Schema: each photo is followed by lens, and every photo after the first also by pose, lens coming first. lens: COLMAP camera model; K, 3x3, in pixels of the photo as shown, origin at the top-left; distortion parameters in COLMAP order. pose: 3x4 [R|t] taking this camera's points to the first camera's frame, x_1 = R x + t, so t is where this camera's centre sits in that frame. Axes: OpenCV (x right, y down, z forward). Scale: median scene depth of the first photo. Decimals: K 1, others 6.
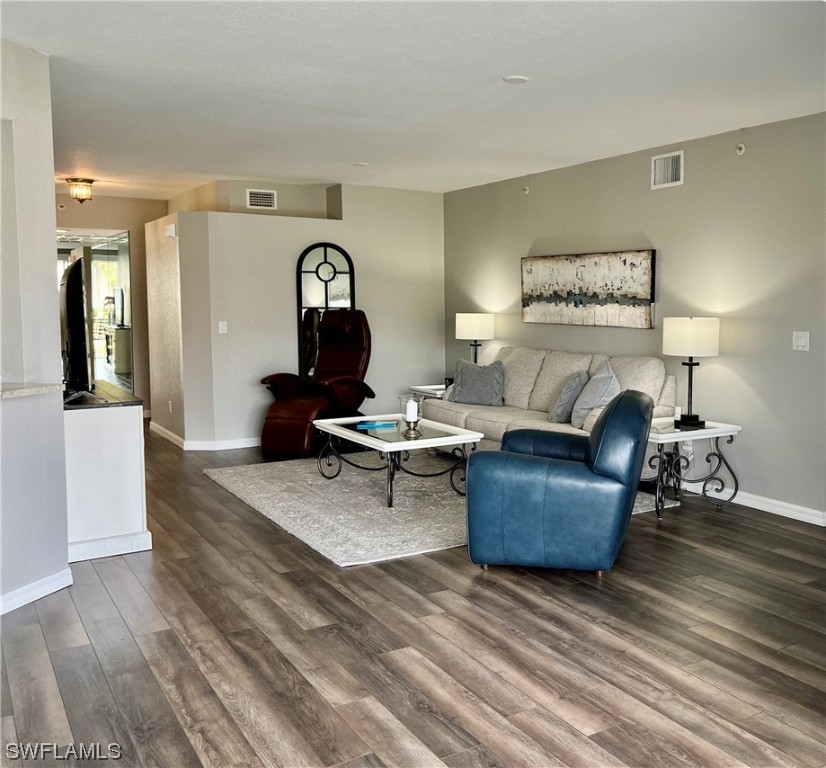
lens RADIAL K [[792.9, 0, 413.1], [0, 792.9, 382.0], [0, 0, 1]] dist [-0.007714, 0.000000]
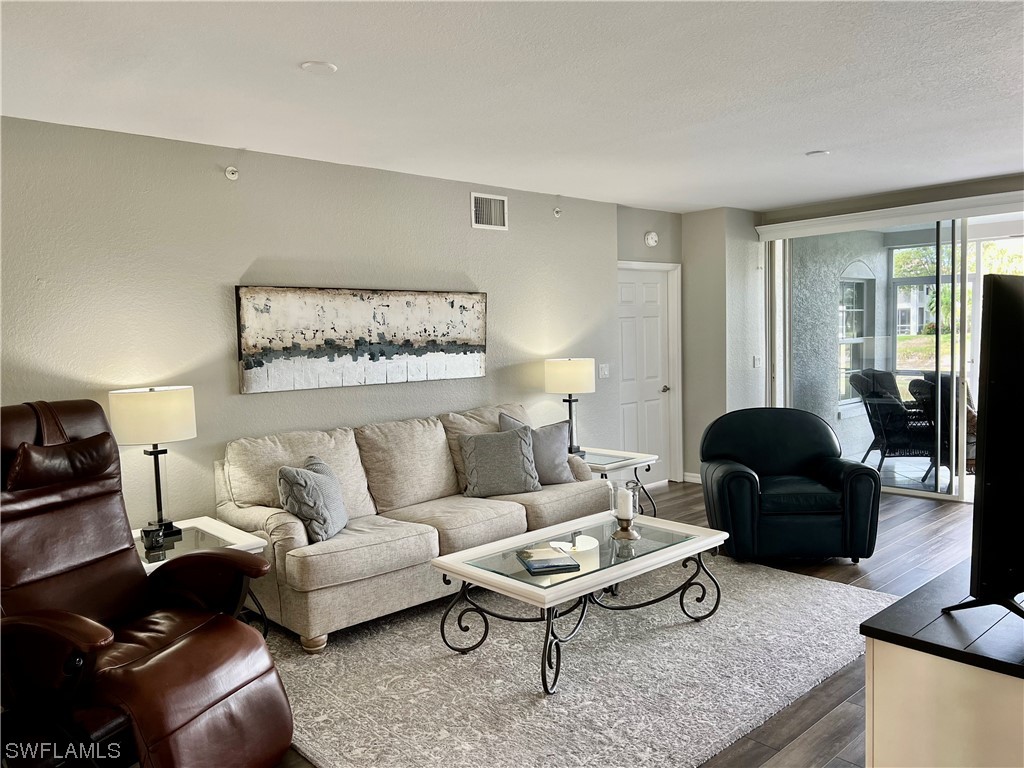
lens RADIAL K [[770.2, 0, 514.3], [0, 770.2, 387.2], [0, 0, 1]] dist [0.058049, -0.009147]
pose [[-0.229385, -0.055315, 0.971763, -0.541999], [0.136110, 0.986751, 0.088297, -0.118938], [-0.963772, 0.152521, -0.218817, 1.064290]]
